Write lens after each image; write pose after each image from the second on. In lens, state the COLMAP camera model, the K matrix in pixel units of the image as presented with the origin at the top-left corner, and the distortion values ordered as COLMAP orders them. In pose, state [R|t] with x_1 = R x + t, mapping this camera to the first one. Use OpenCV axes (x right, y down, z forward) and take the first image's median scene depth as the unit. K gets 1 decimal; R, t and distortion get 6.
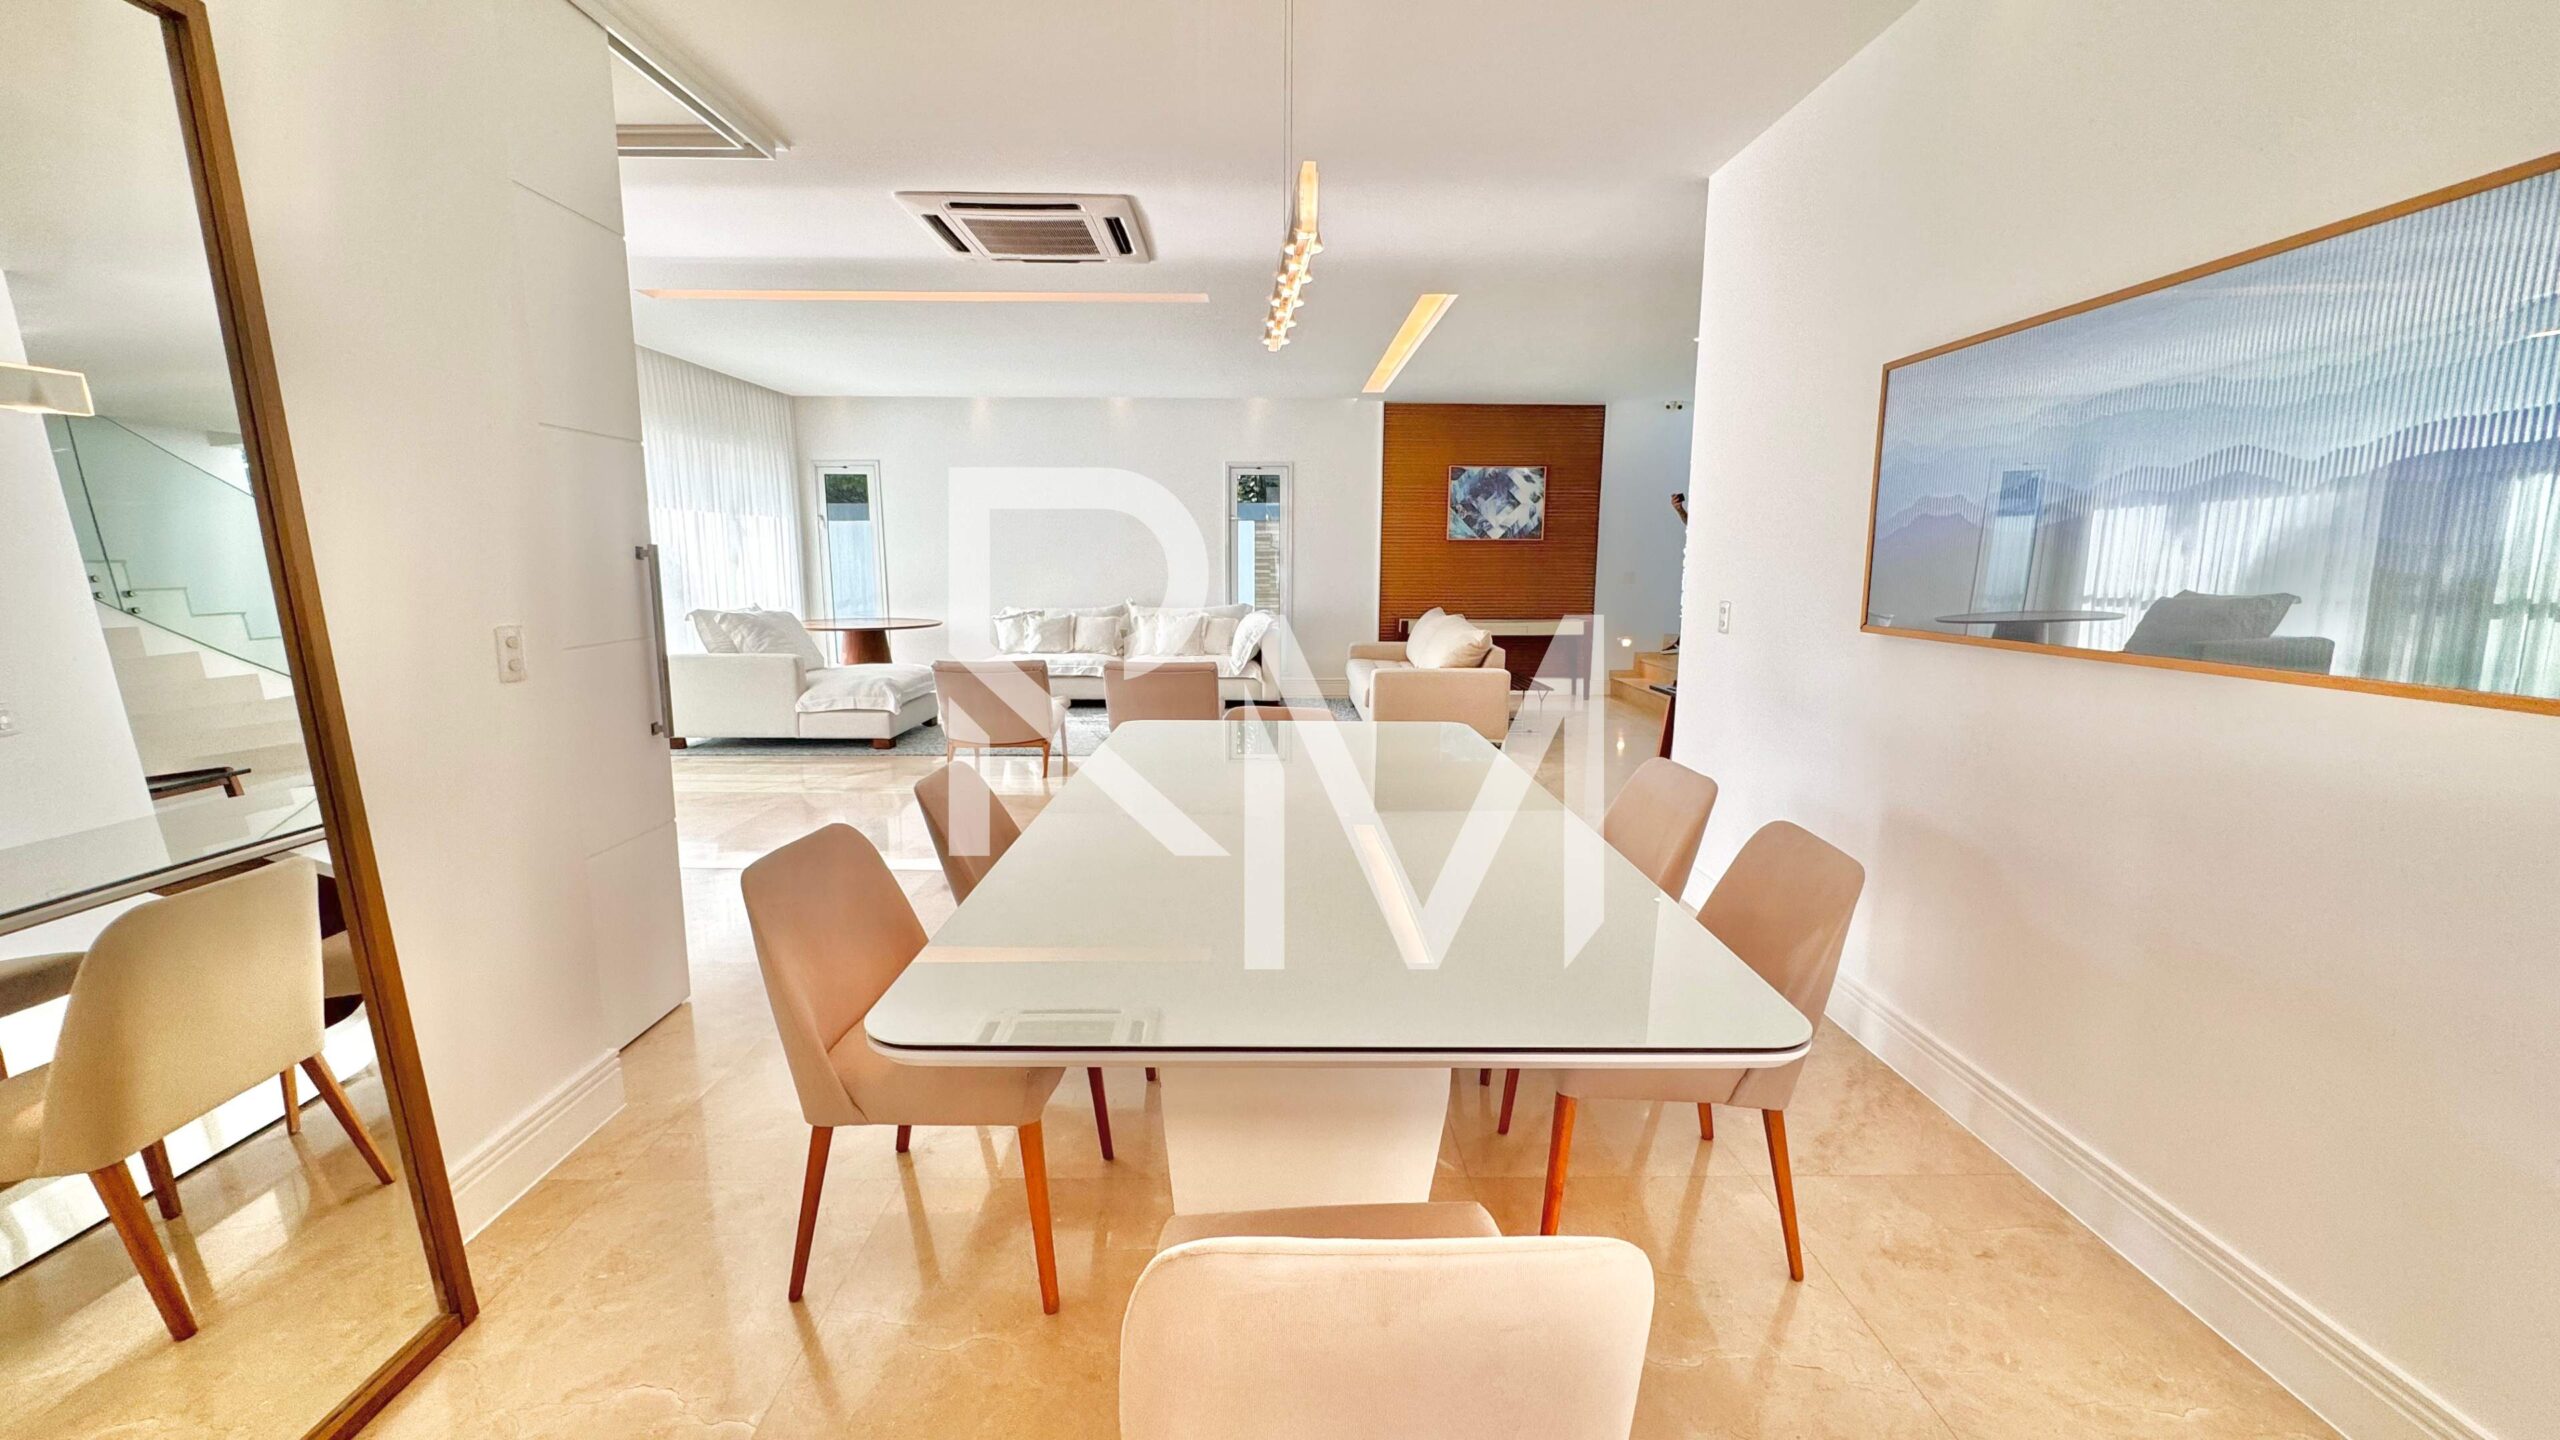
lens RADIAL K [[1033.8, 0, 1280.0], [0, 1033.8, 720.0], [0, 0, 1]] dist [0.000681, 0.000390]
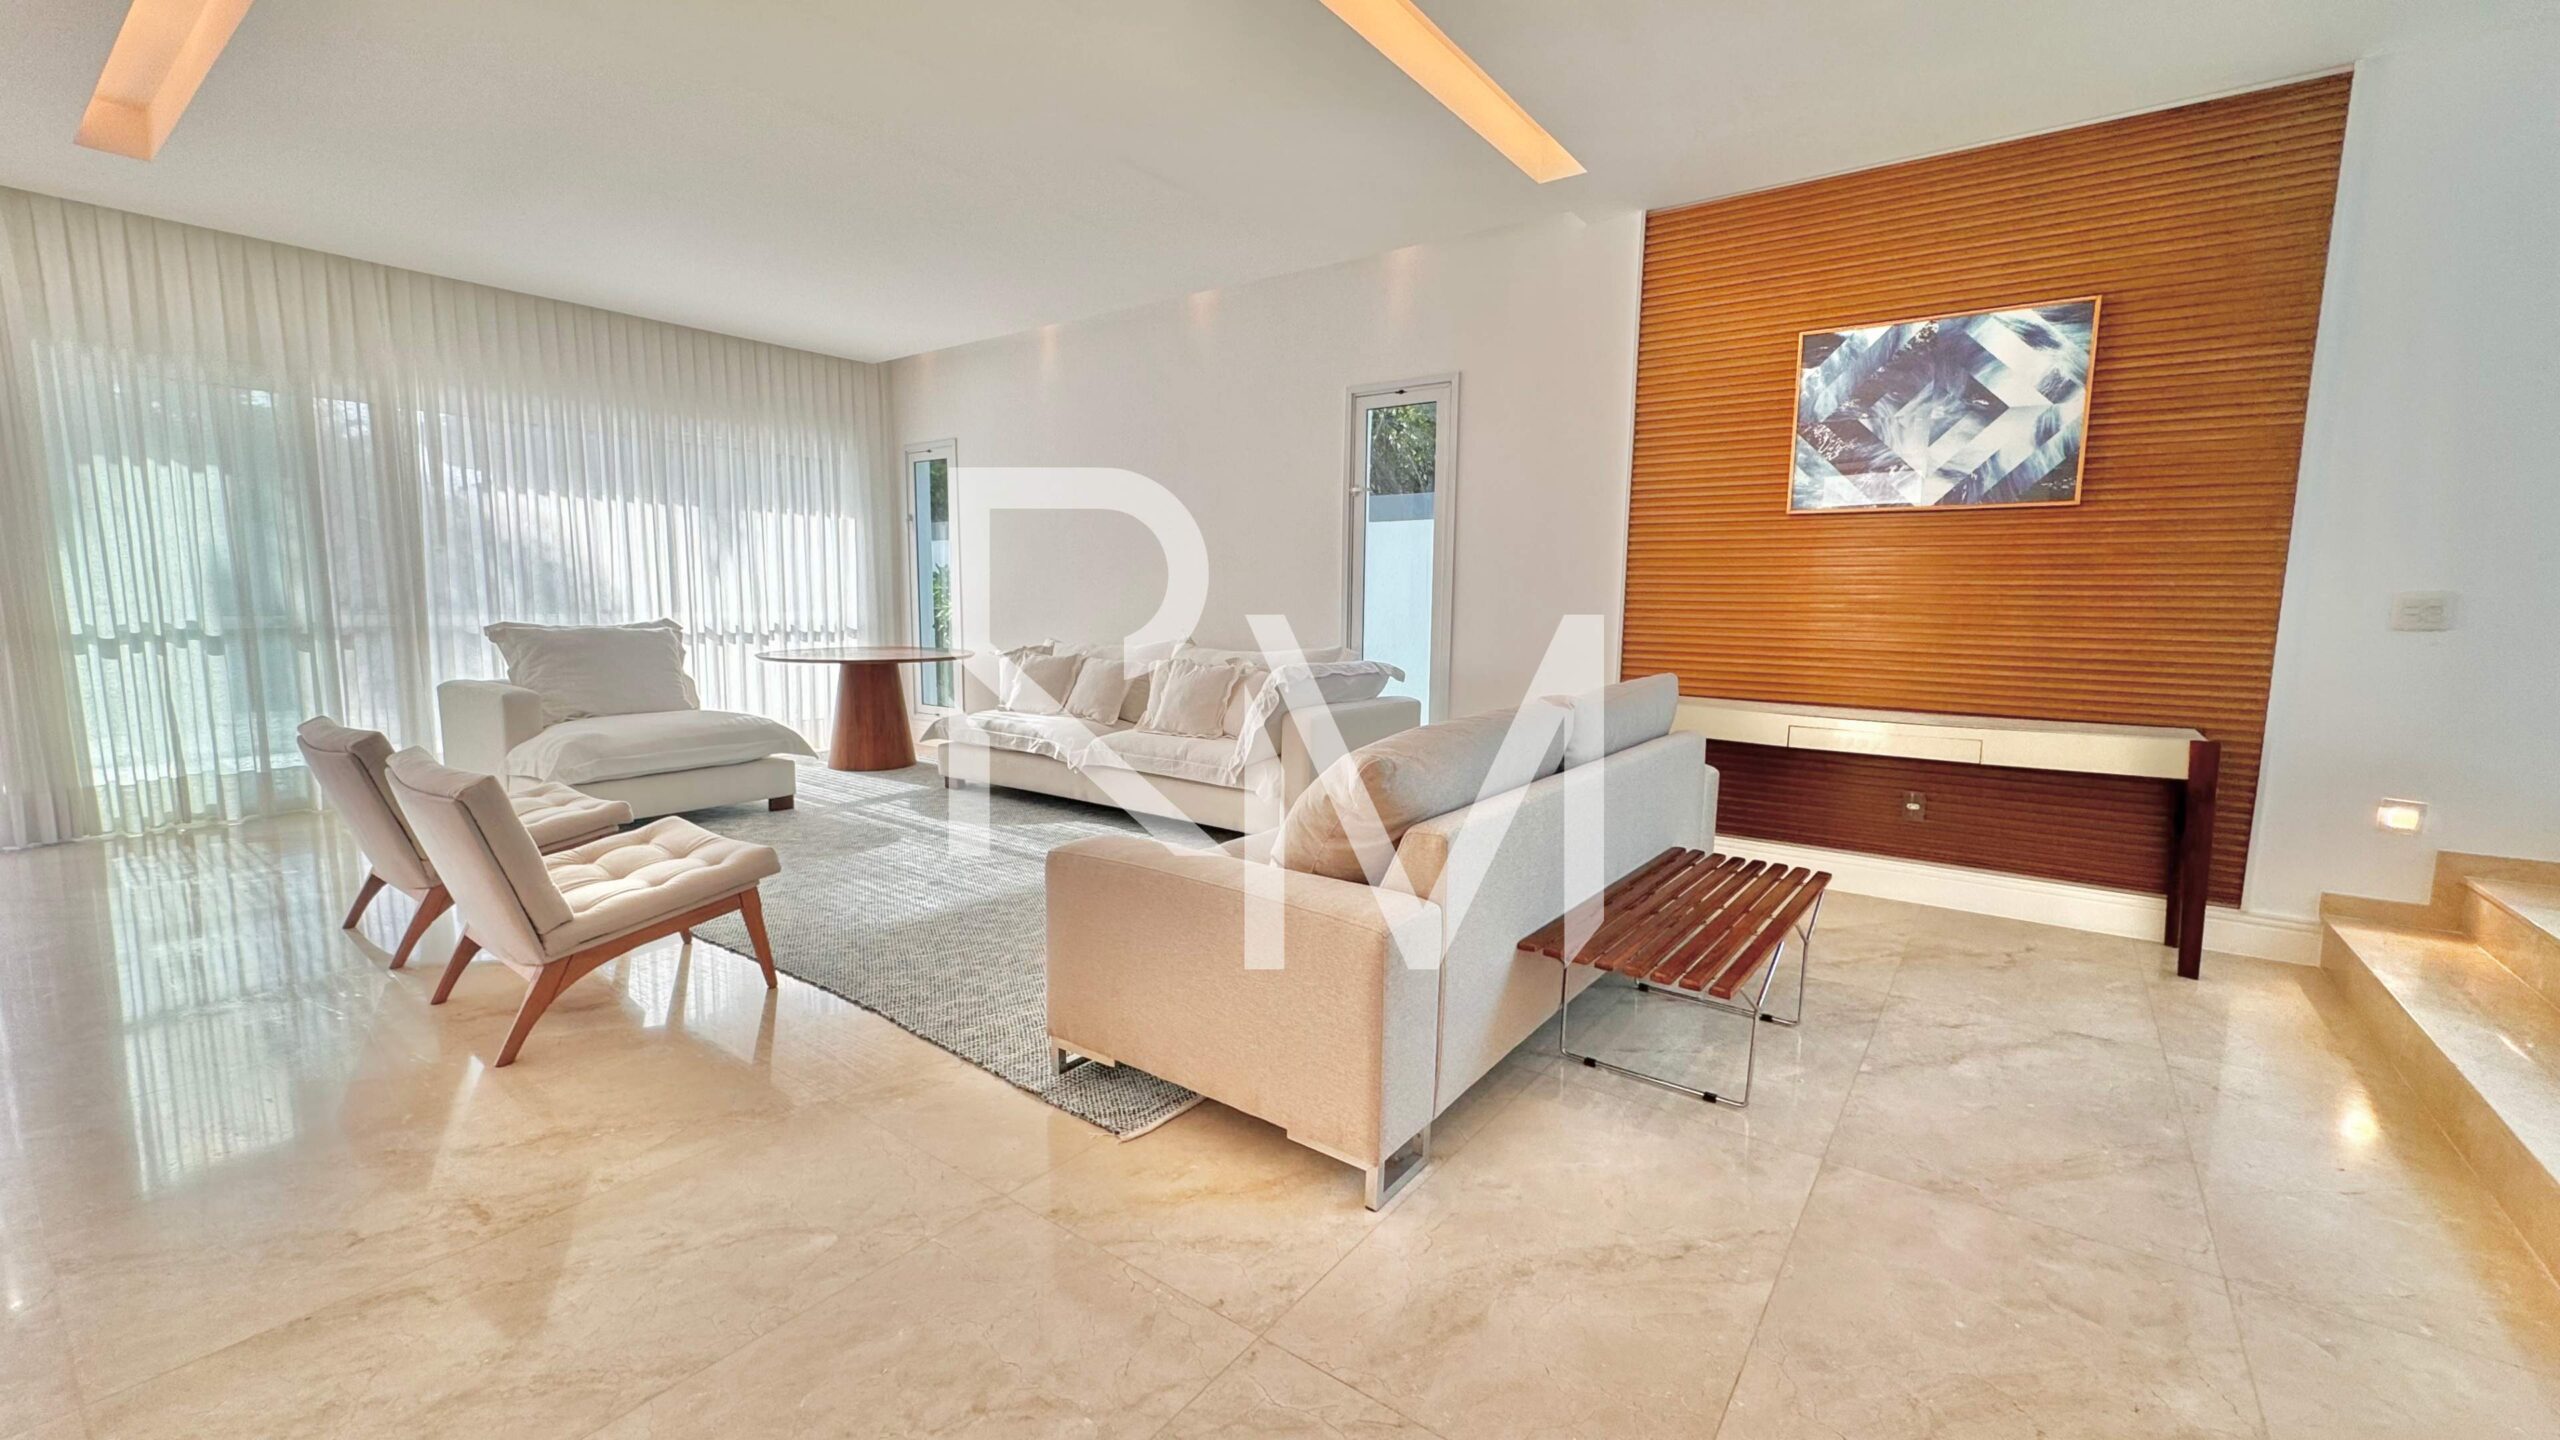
lens RADIAL K [[1033.8, 0, 1280.0], [0, 1033.8, 720.0], [0, 0, 1]] dist [0.000681, 0.000390]
pose [[0.794012, 0.077725, -0.602913, 0.267591], [-0.106965, 0.994182, -0.012704, -0.067084], [0.598417, 0.074578, 0.797706, 0.574654]]
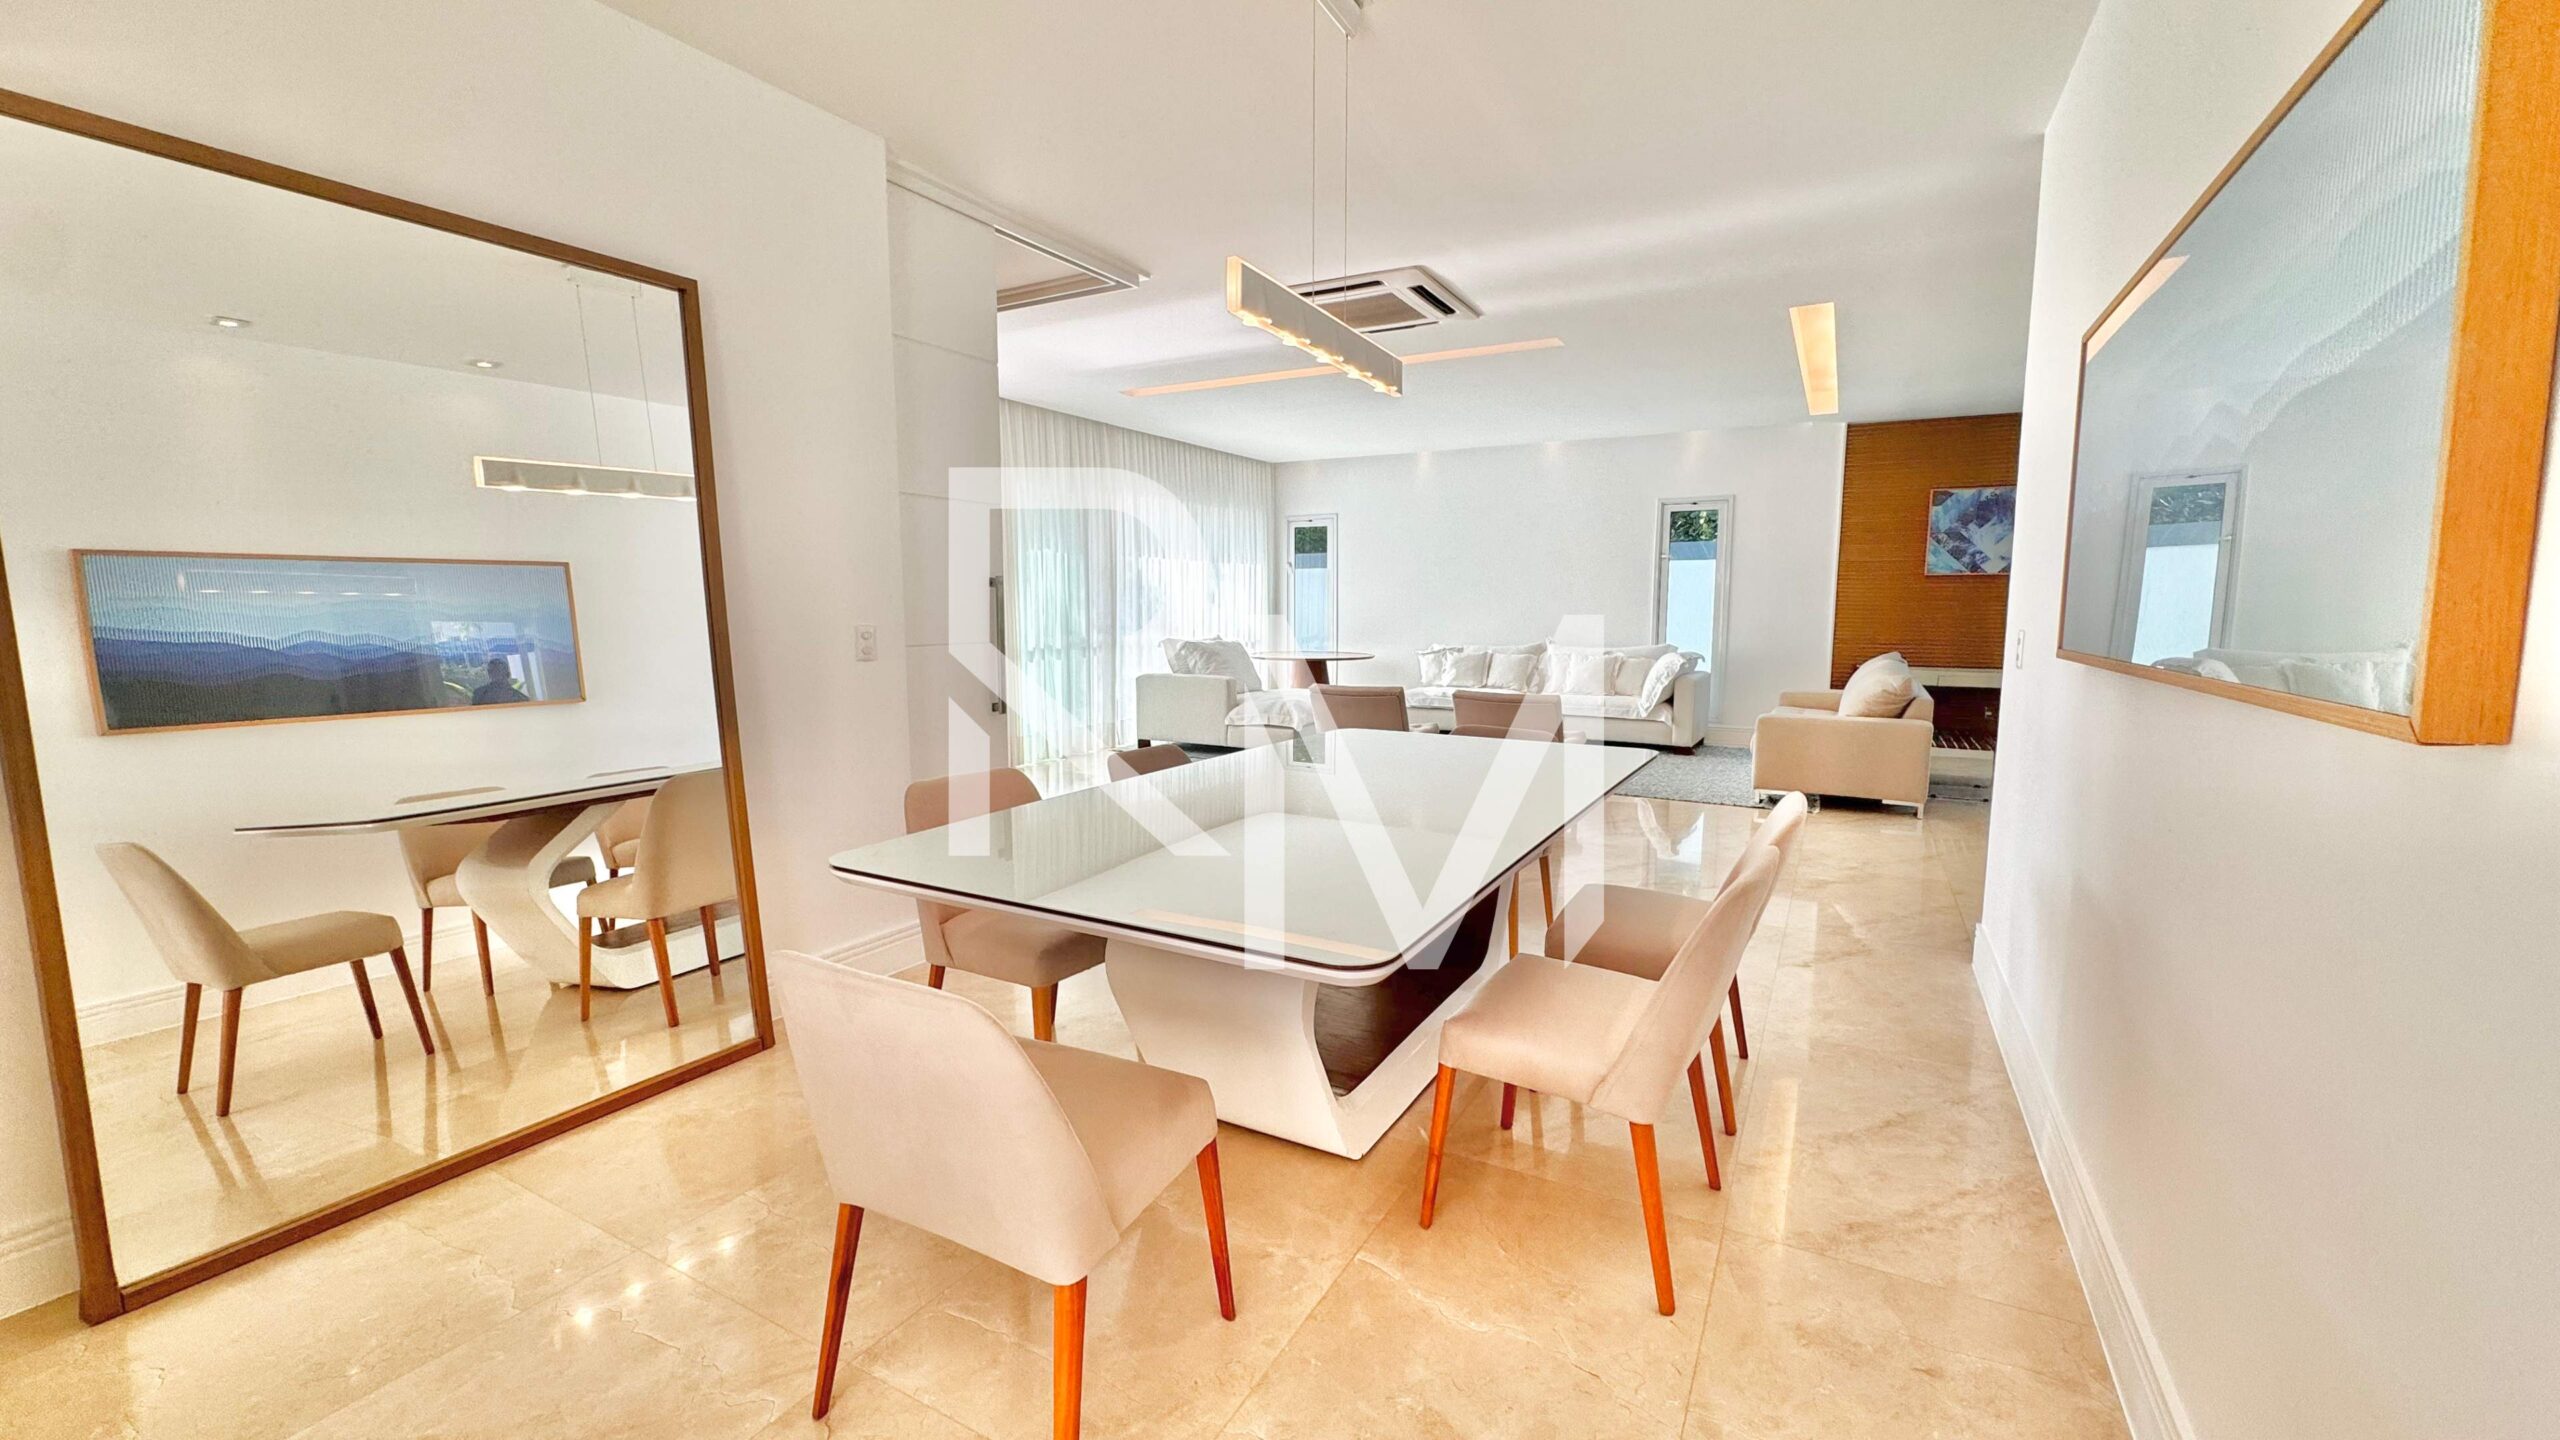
lens RADIAL K [[1033.8, 0, 1280.0], [0, 1033.8, 720.0], [0, 0, 1]] dist [0.000681, 0.000390]
pose [[0.862753, 0.054479, -0.502682, 0.143812], [-0.077709, 0.996653, -0.025358, 0.009710], [0.499618, 0.060941, 0.864099, -0.003882]]
